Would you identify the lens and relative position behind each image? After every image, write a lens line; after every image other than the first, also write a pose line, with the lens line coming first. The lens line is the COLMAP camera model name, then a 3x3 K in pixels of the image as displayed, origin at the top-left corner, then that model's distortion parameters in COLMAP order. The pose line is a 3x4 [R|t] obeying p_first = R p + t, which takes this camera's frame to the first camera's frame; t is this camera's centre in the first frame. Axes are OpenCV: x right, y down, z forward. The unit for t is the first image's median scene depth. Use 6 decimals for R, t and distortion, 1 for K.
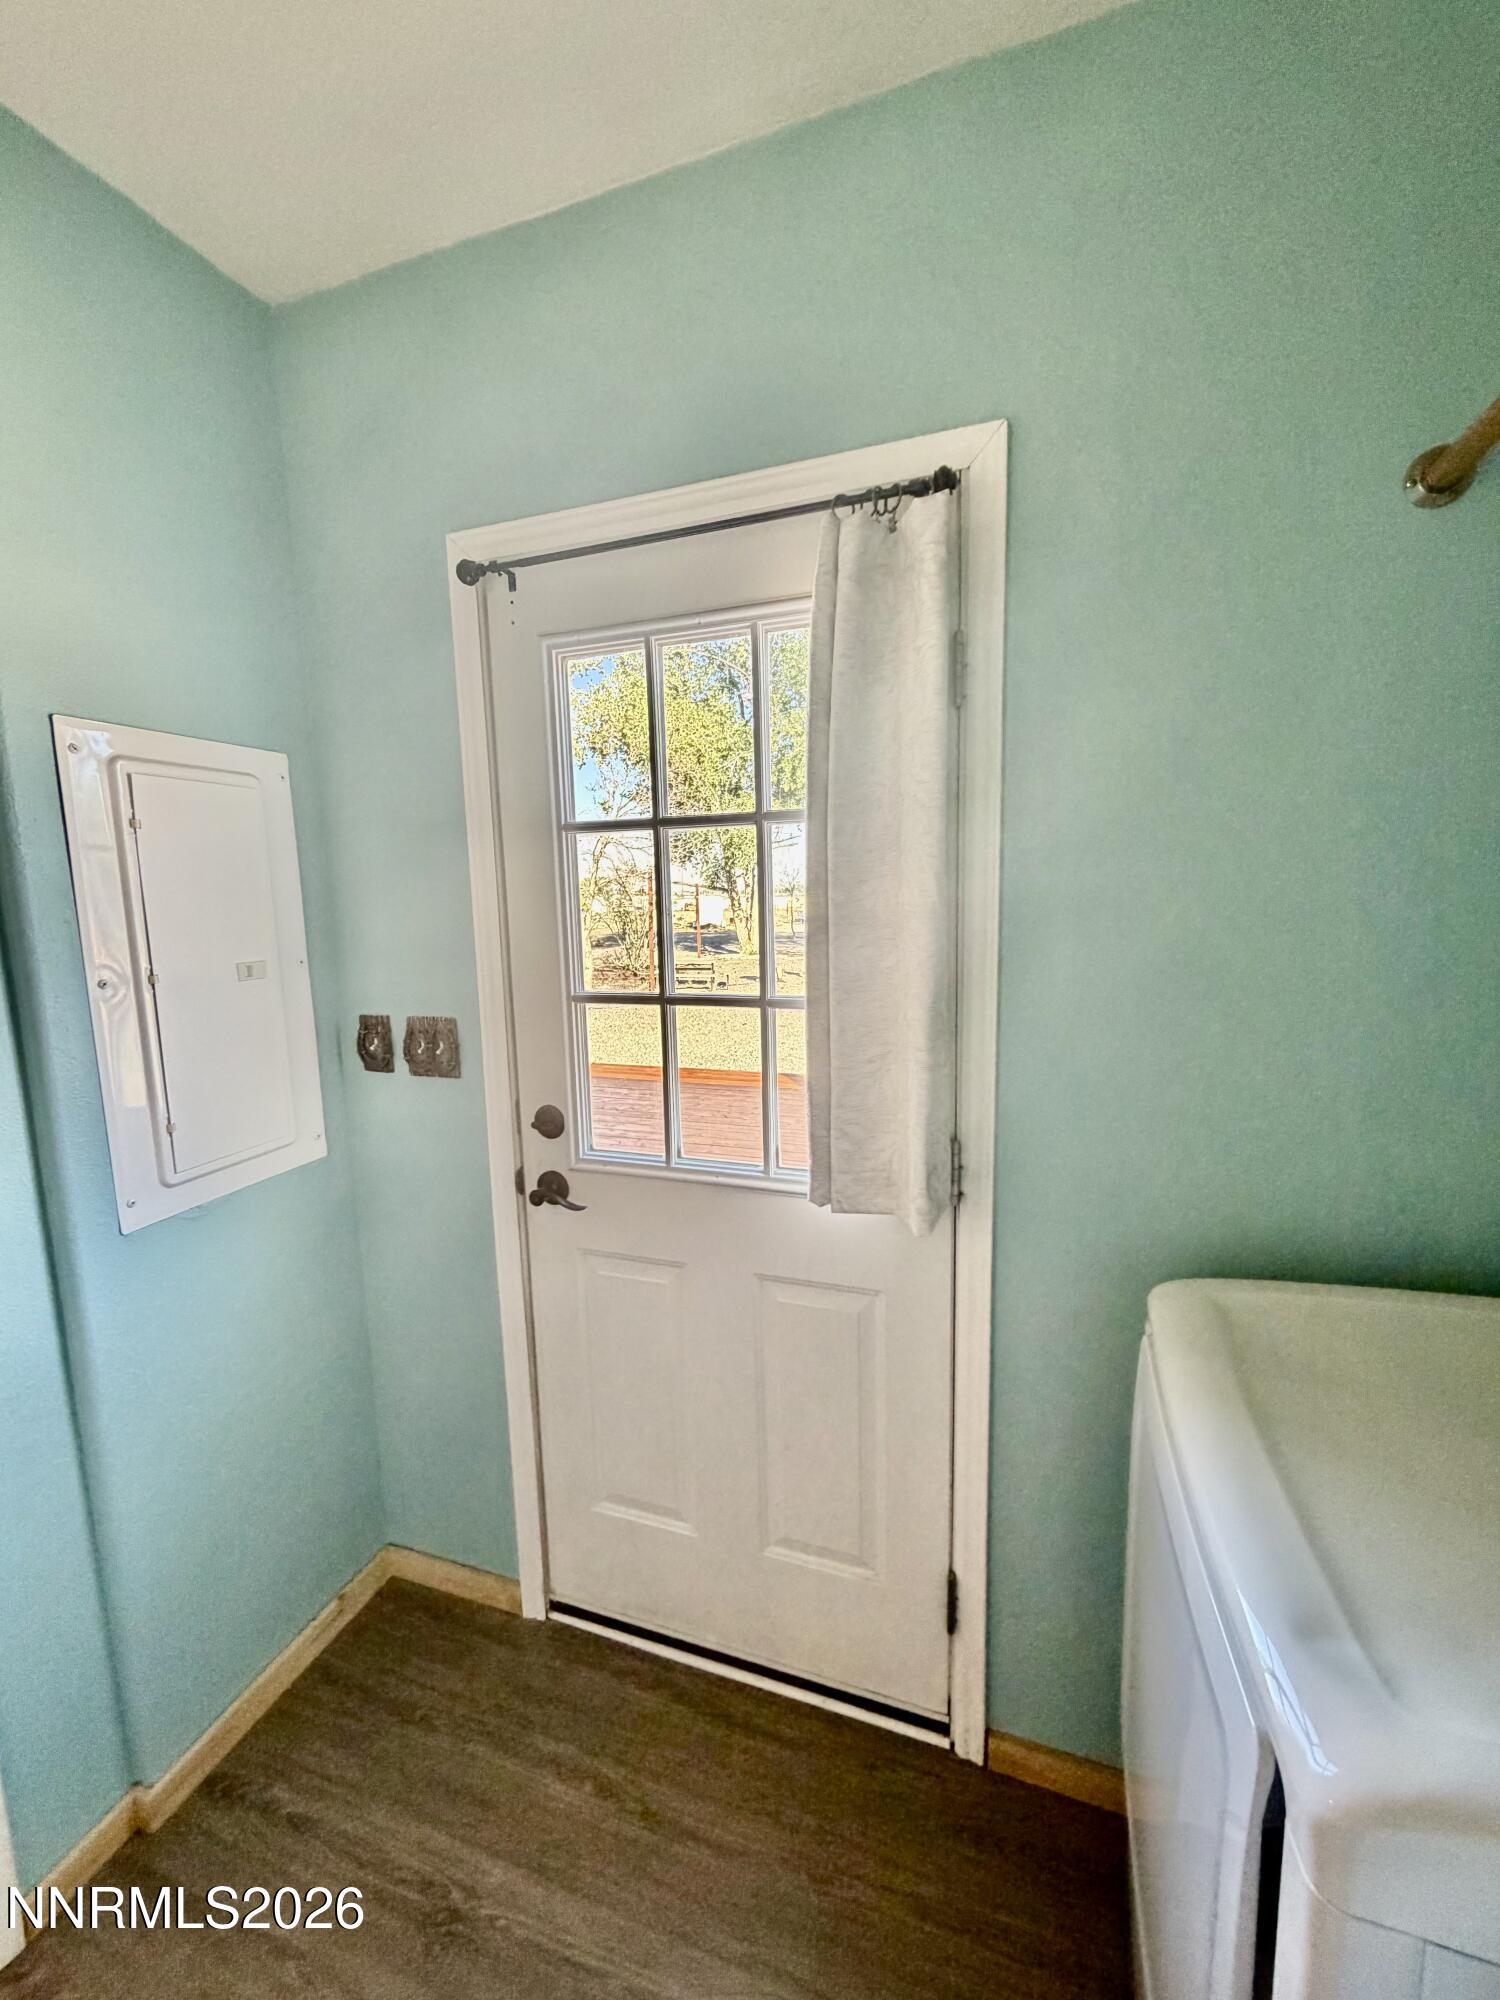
lens RADIAL K [[793.9, 0, 750.0], [0, 793.9, 1000.0], [0, 0, 1]] dist [0.000735, 0.000101]
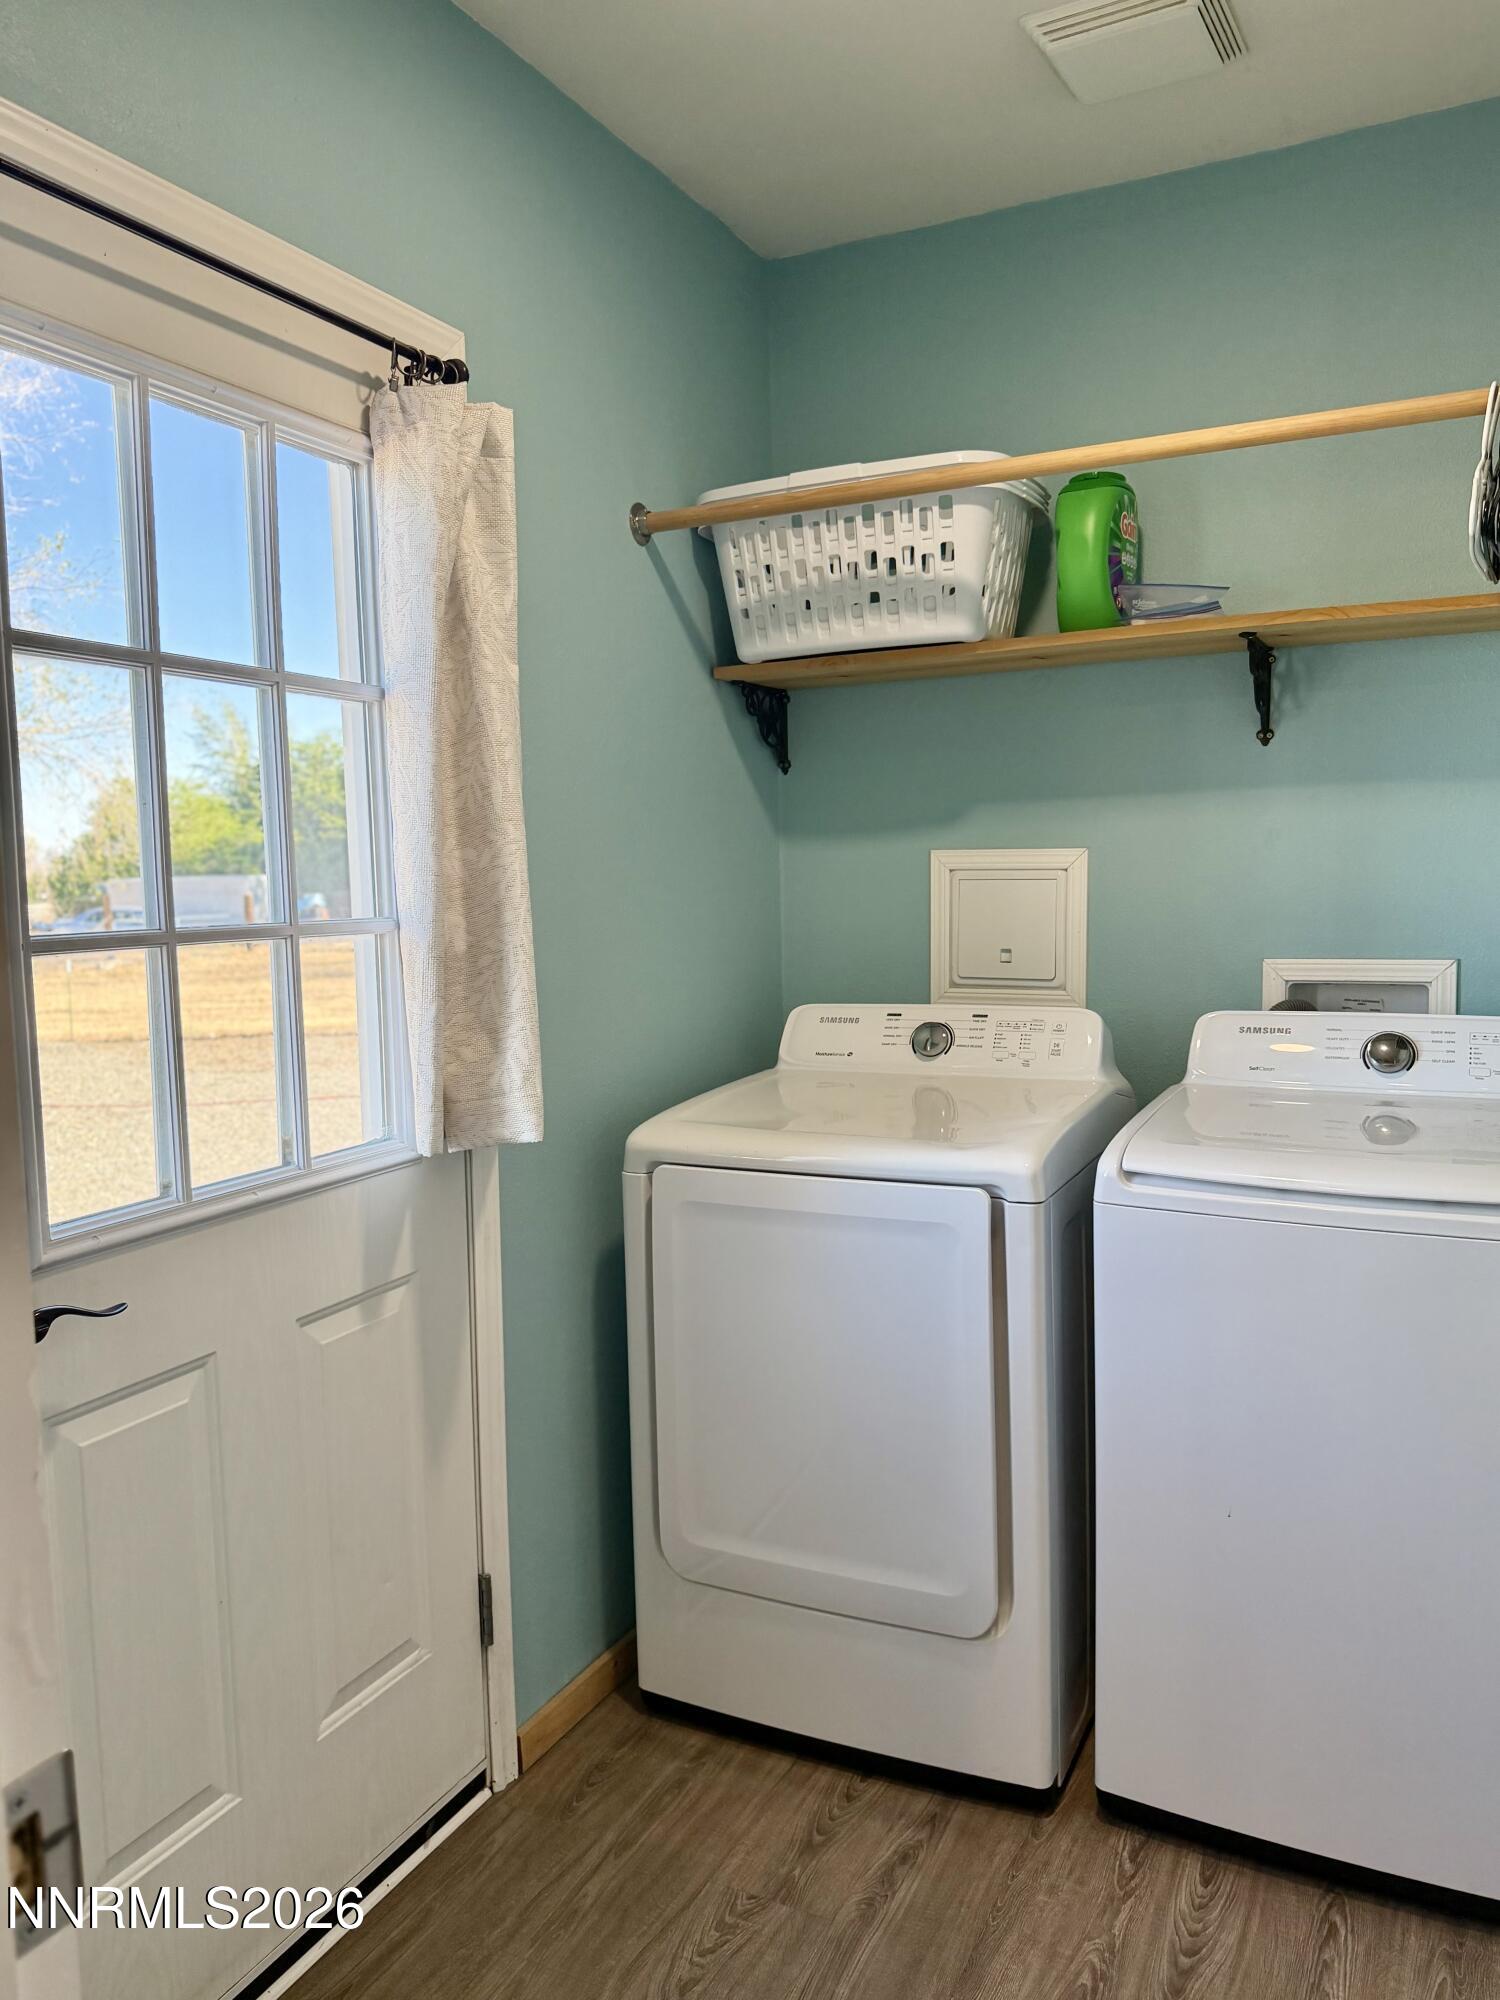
lens RADIAL K [[1460.8, 0, 750.0], [0, 1460.8, 1000.0], [0, 0, 1]] dist [0.000077, 0.000087]
pose [[0.122630, -0.061357, 0.990554, -1.237303], [0.140944, 0.989048, 0.043815, 0.065856], [-0.982393, 0.134239, 0.129934, 0.410915]]
